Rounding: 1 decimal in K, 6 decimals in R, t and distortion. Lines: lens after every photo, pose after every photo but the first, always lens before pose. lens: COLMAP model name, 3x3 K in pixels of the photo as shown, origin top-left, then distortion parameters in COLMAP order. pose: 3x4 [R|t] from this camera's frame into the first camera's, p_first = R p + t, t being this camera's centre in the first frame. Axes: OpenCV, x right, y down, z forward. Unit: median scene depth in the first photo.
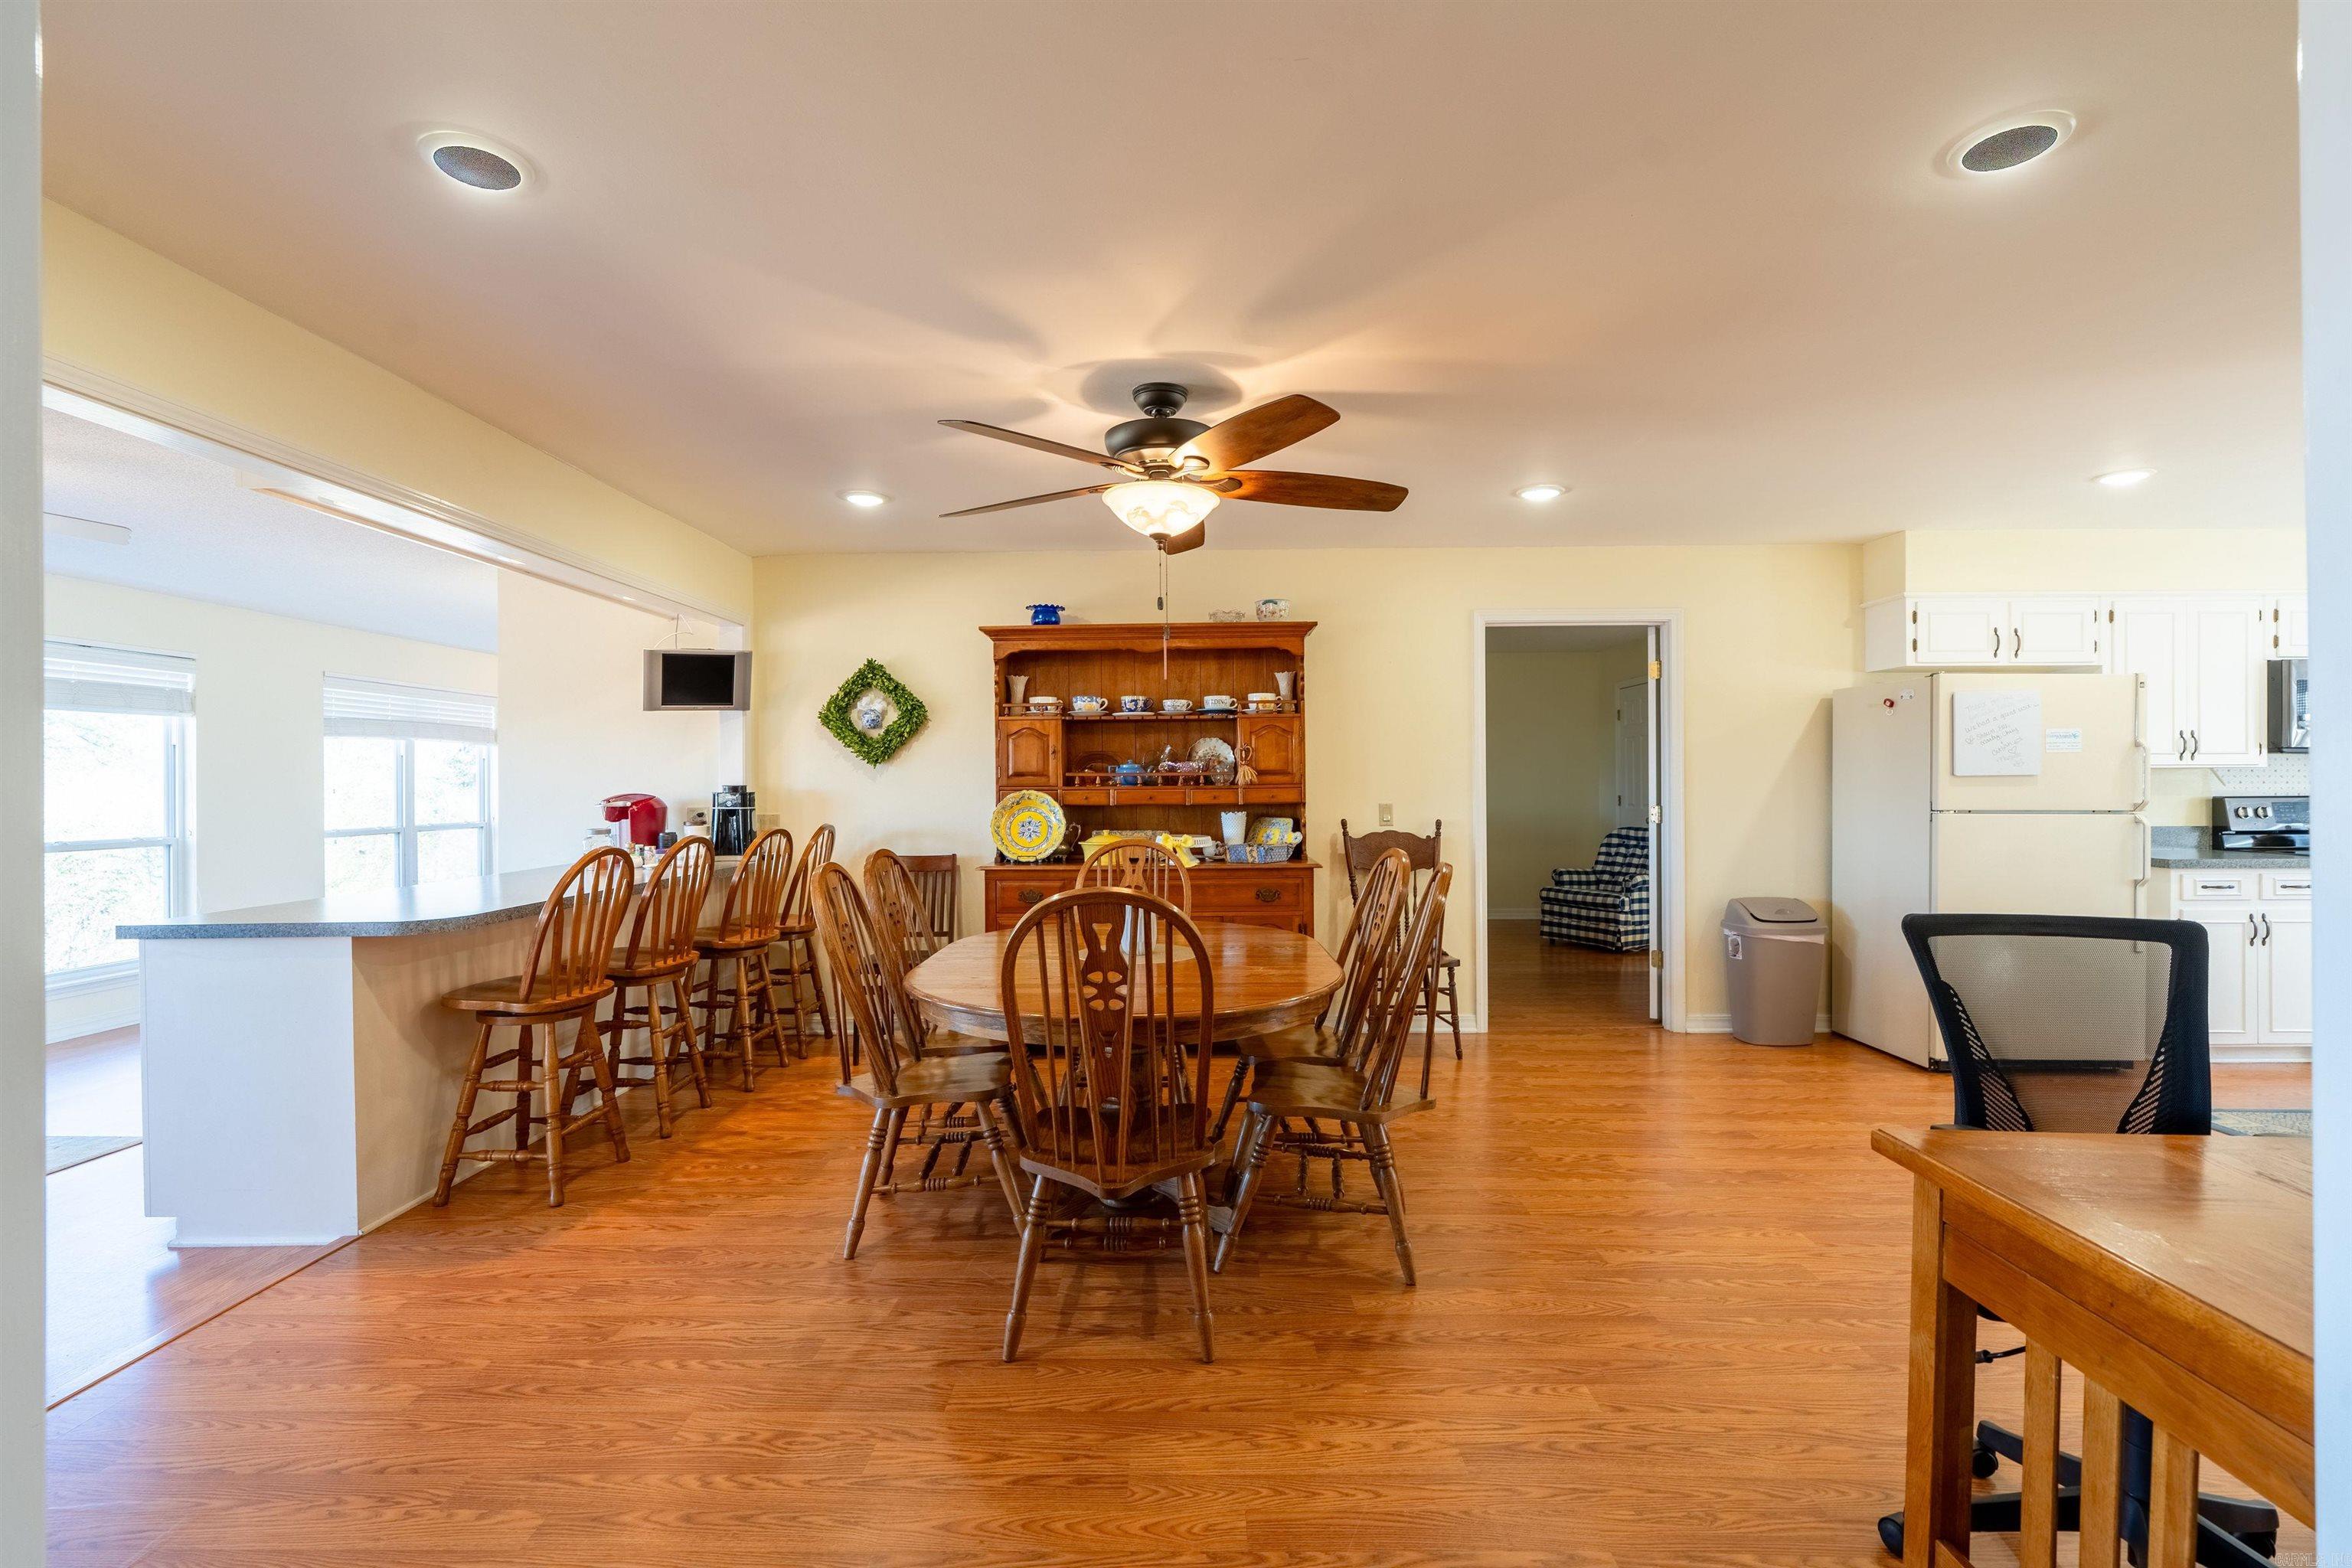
lens RADIAL K [[1052.8, 0, 1143.6], [0, 1052.8, 785.8], [0, 0, 1]] dist [-0.007047, 0.002817]
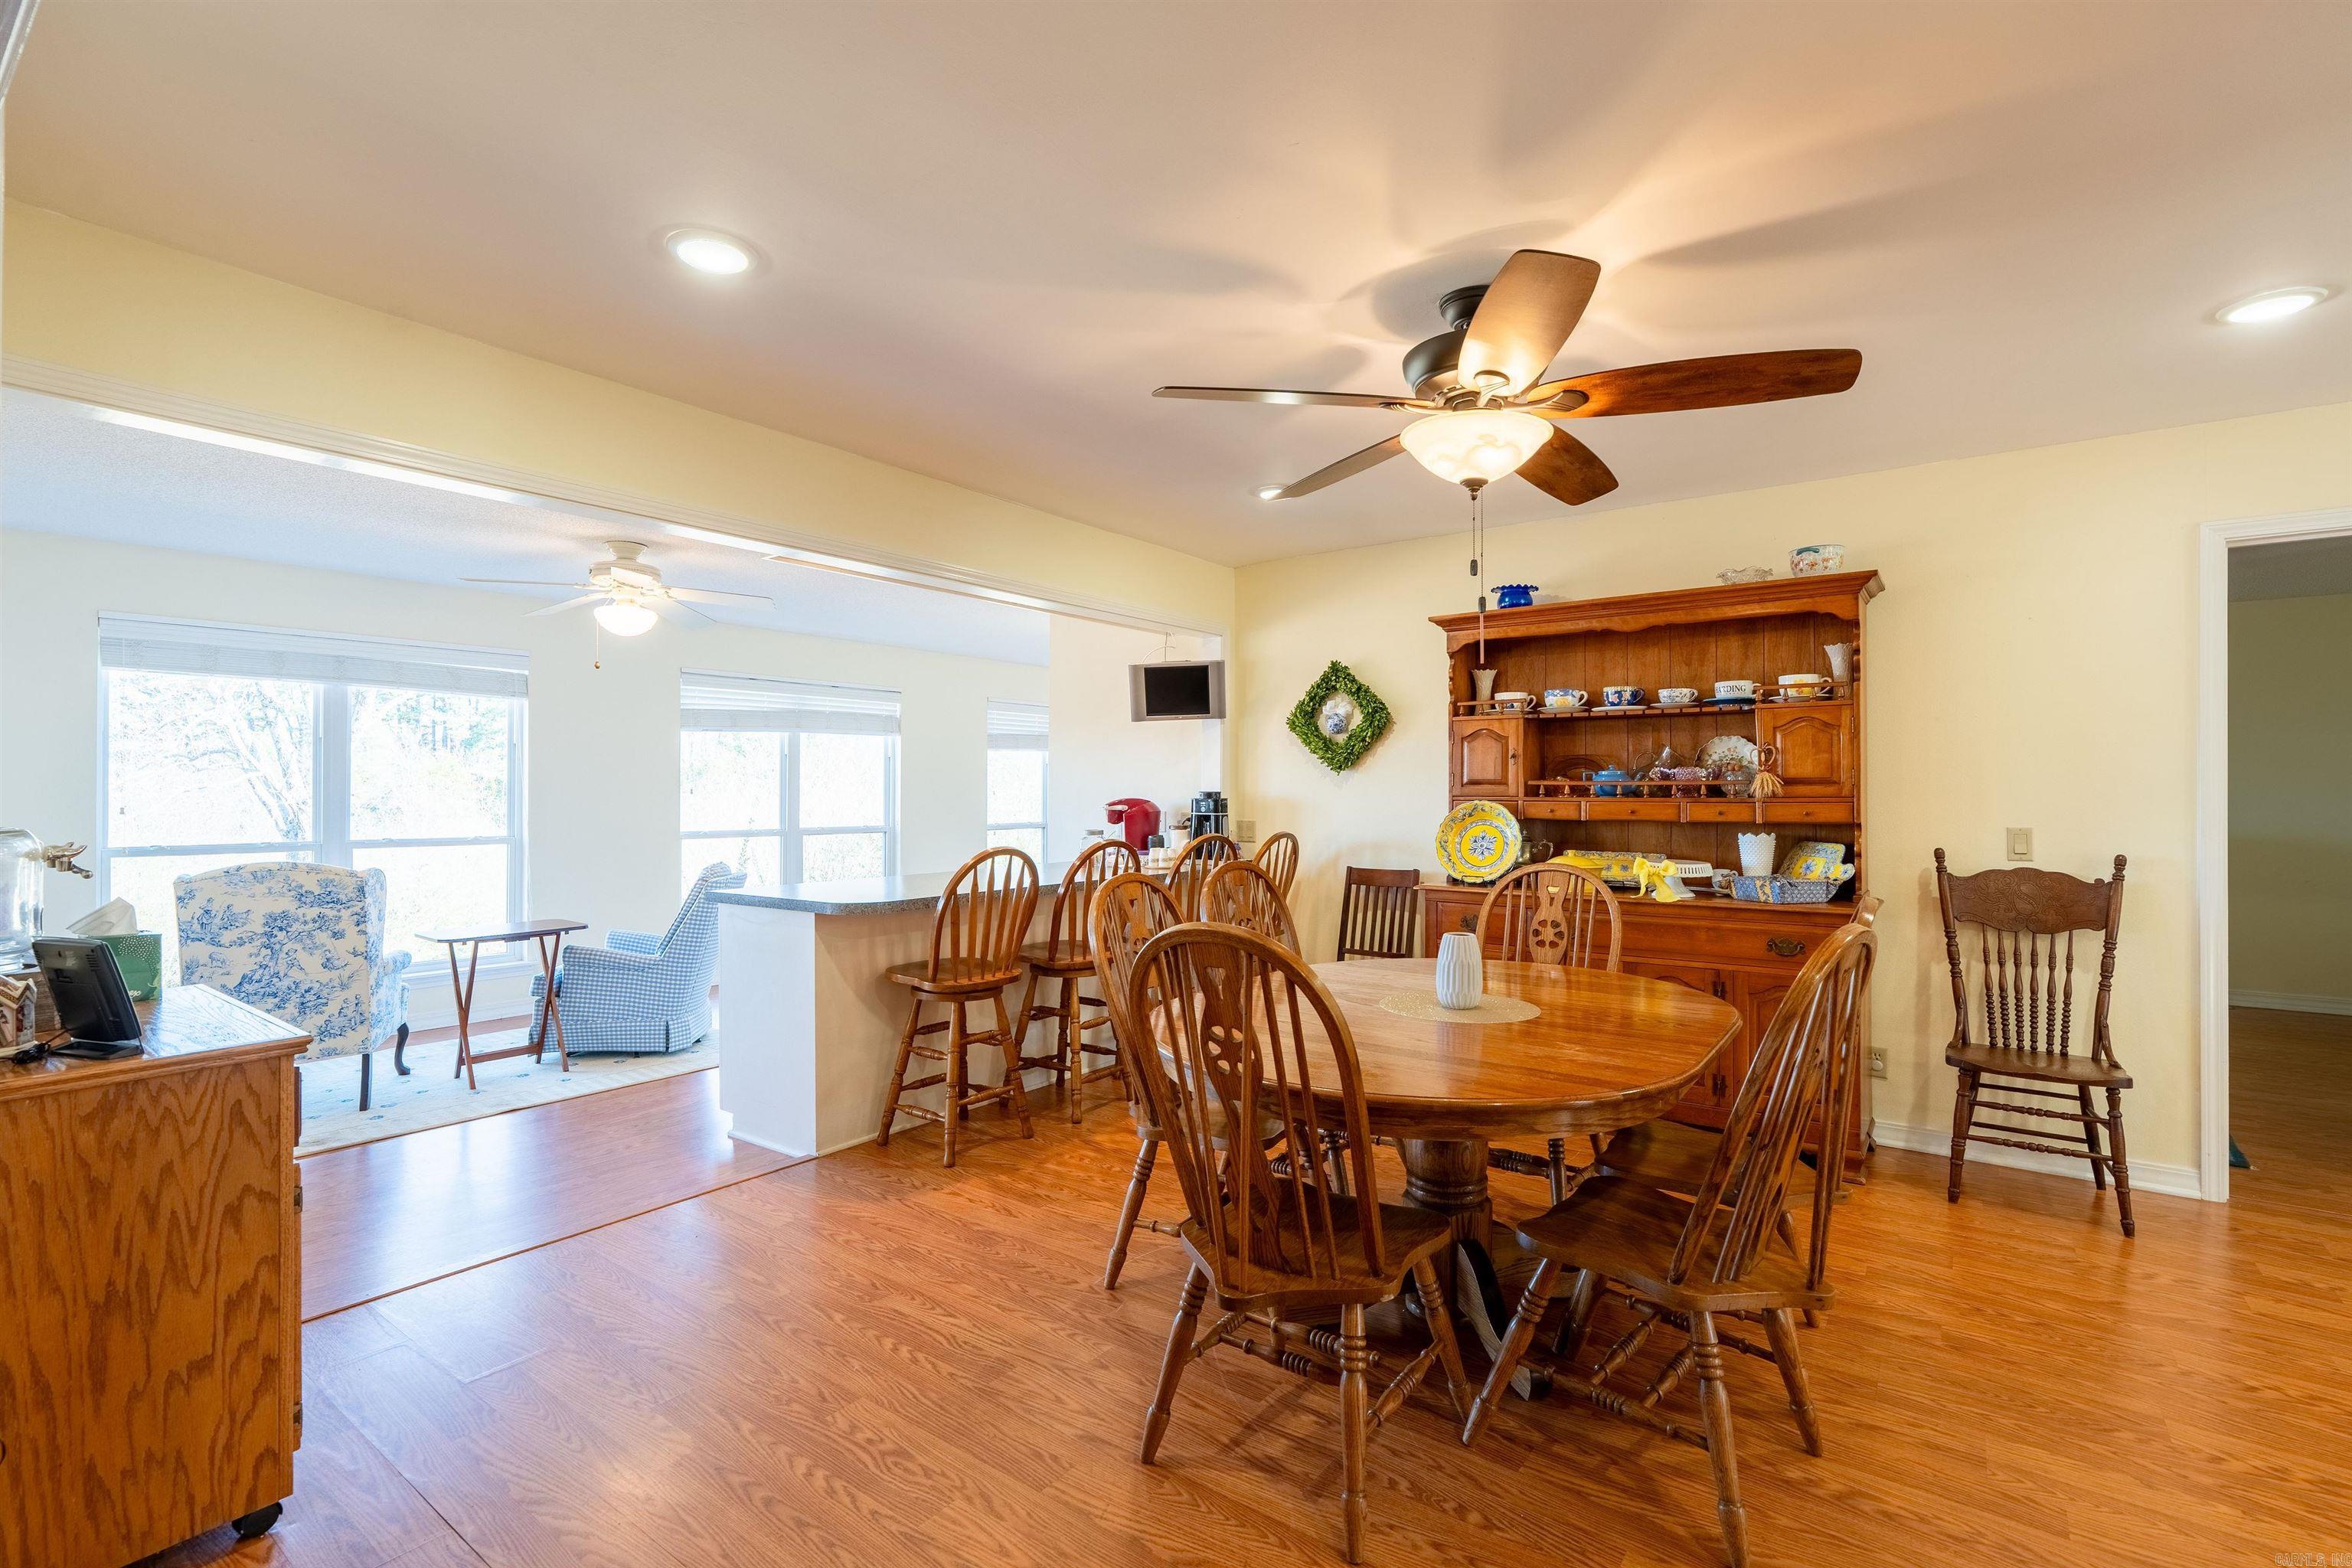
lens RADIAL K [[1052.8, 0, 1172.5], [0, 1052.8, 786.8], [0, 0, 1]] dist [-0.007047, 0.002817]
pose [[0.816889, 0.006899, -0.576753, 0.183220], [-0.009620, 0.999952, -0.001664, -0.003295], [0.576714, 0.006908, 0.816917, 0.143900]]
